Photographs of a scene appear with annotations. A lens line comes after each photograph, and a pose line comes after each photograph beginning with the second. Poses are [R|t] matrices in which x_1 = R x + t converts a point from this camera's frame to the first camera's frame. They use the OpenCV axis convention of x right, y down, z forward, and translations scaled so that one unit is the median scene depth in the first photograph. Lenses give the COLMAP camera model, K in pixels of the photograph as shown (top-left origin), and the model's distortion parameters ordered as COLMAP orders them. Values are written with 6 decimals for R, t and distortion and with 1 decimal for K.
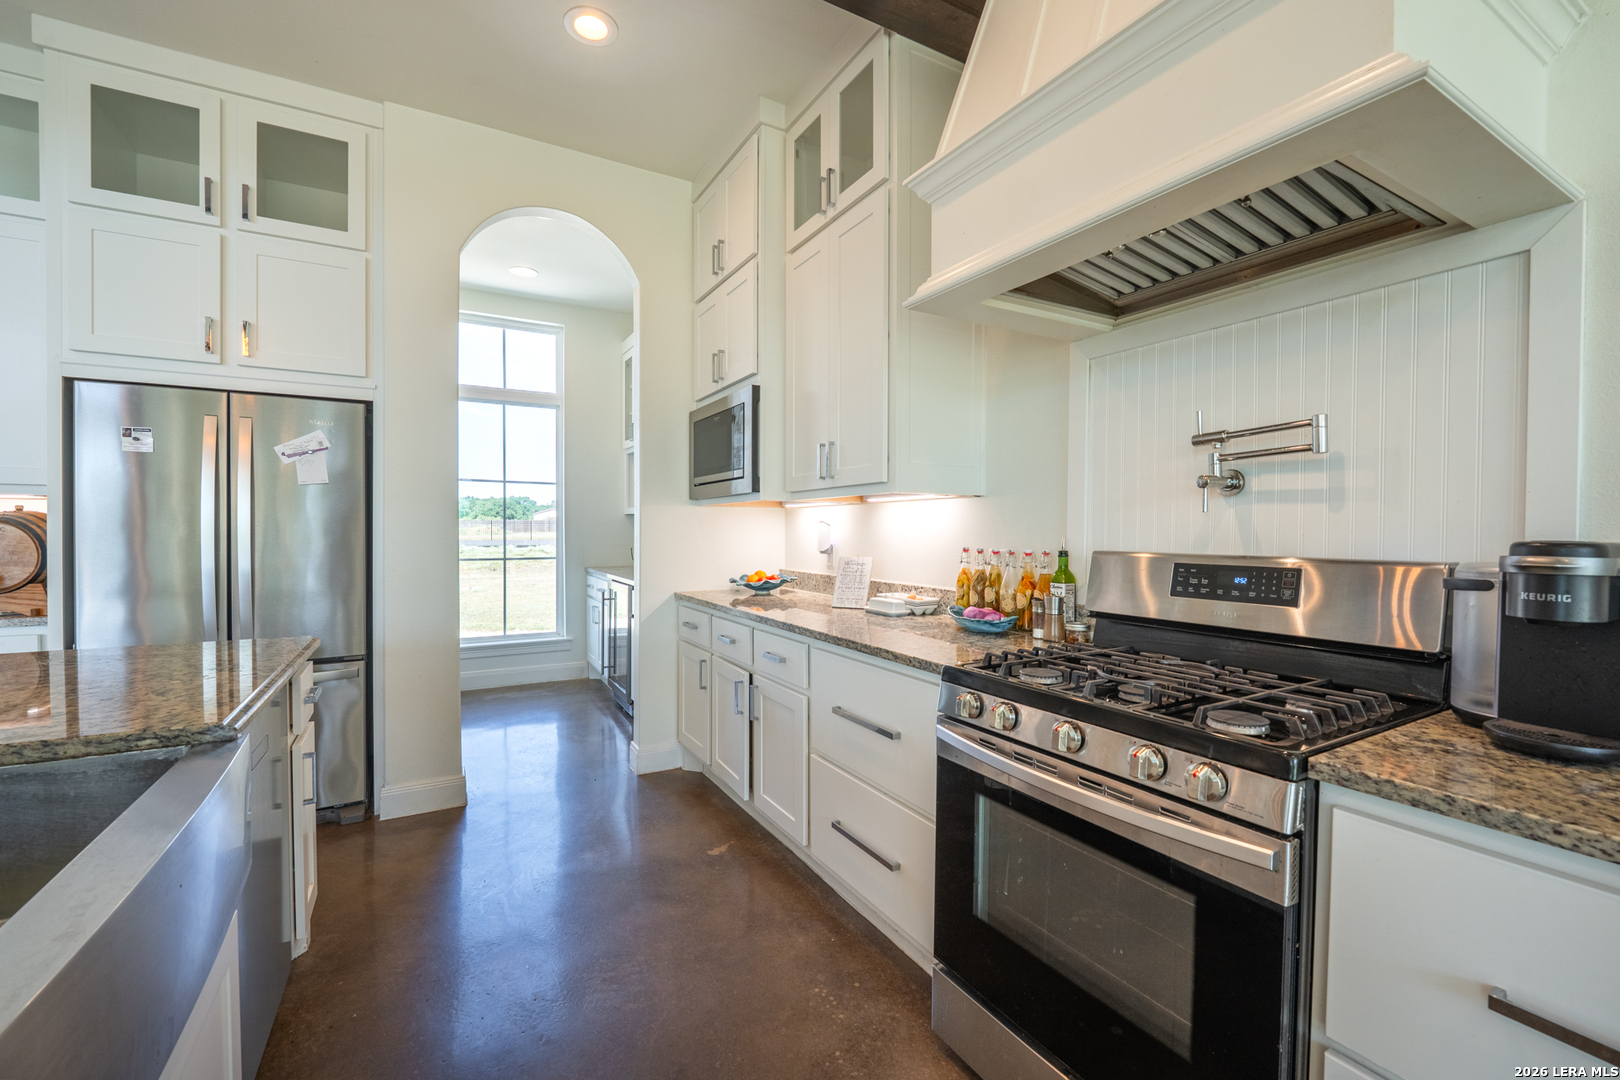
lens RADIAL K [[671.0, 0, 797.4], [0, 671.0, 540.1], [0, 0, 1]] dist [-0.008829, -0.000941]
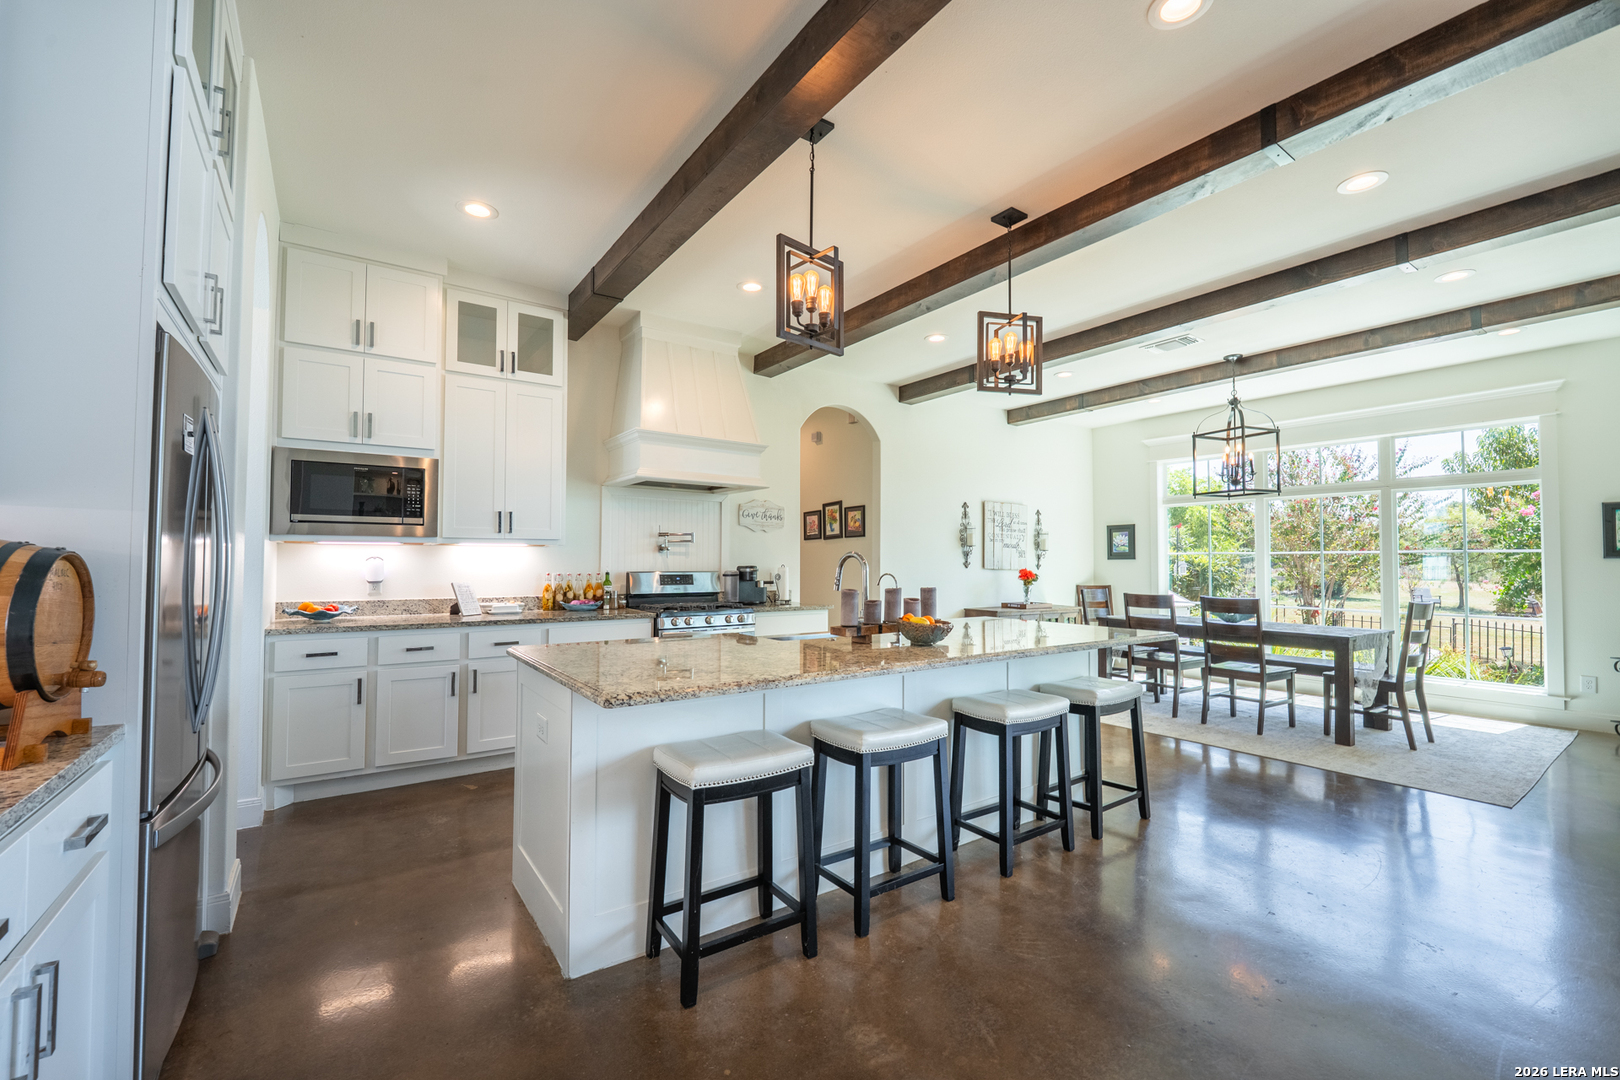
lens RADIAL K [[665.5, 0, 796.6], [0, 665.5, 542.1], [0, 0, 1]] dist [-0.013076, -0.000237]
pose [[-0.096978, 0.027432, 0.994908, -1.636675], [0.013258, 0.999567, -0.026268, -0.016947], [-0.995198, 0.010643, -0.097300, 0.436889]]
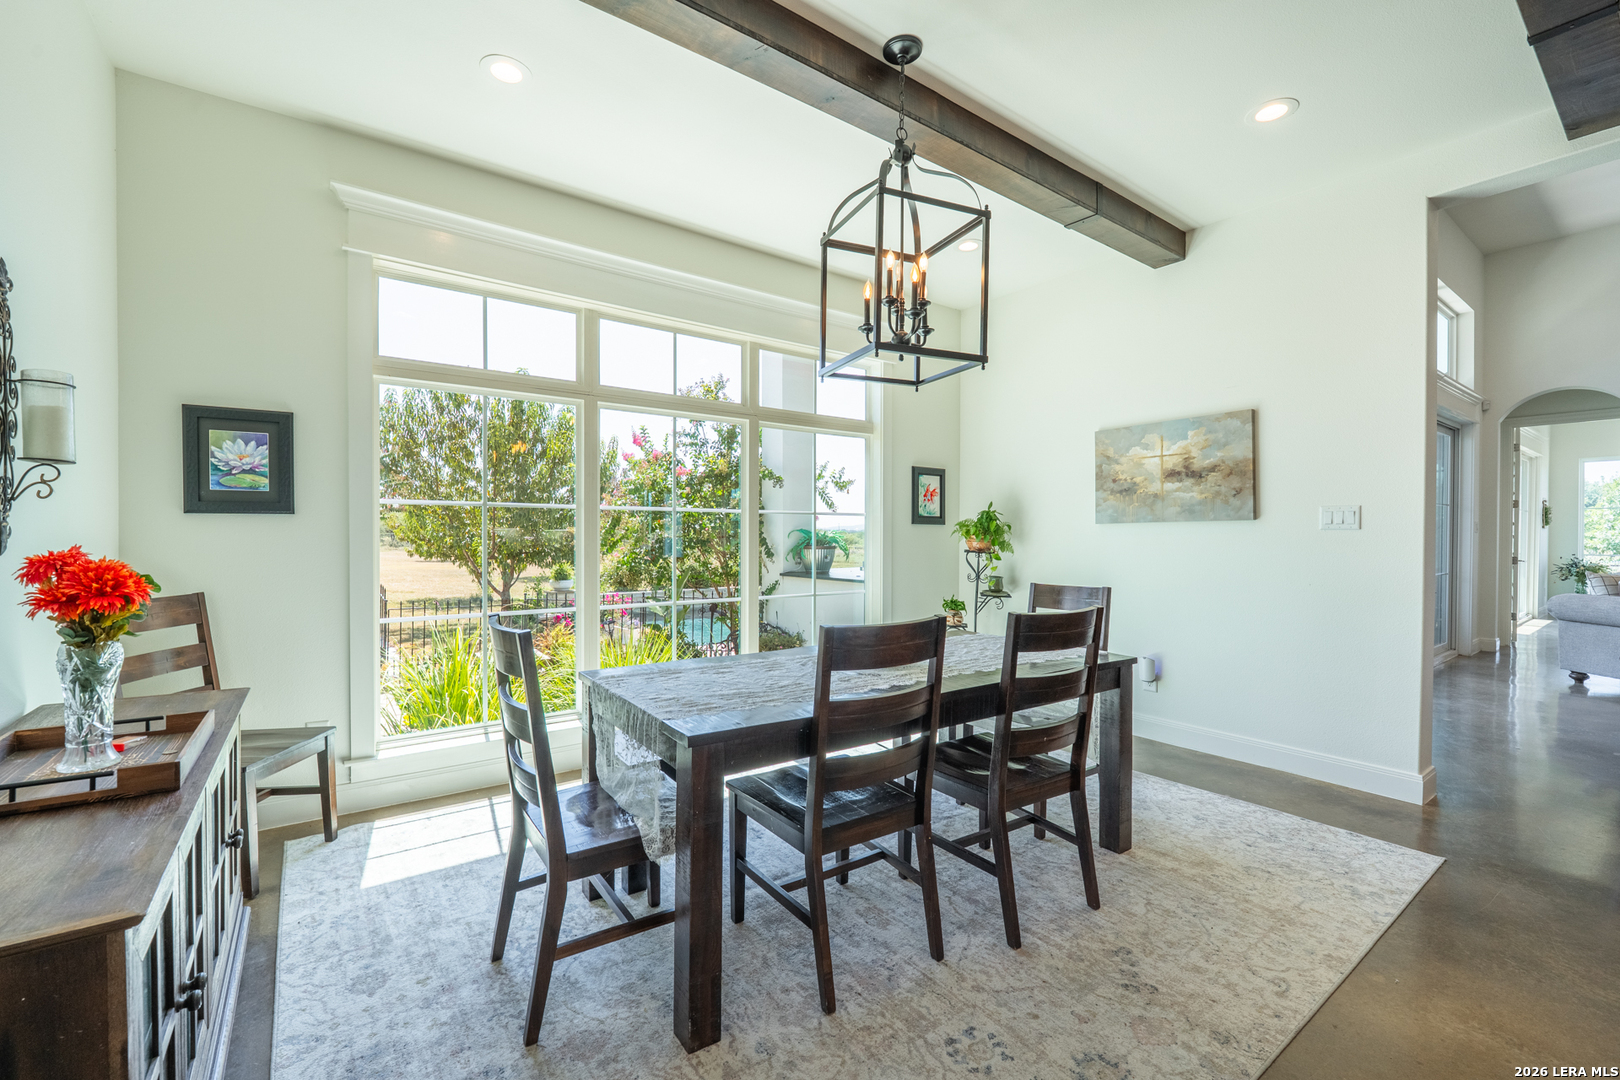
lens RADIAL K [[671.0, 0, 797.4], [0, 671.0, 540.1], [0, 0, 1]] dist [-0.008829, -0.000941]
pose [[-0.993263, -0.006412, -0.115708, 0.647495], [-0.009681, 0.999569, 0.027712, 0.008606], [0.115481, 0.028645, -0.992897, -0.268494]]
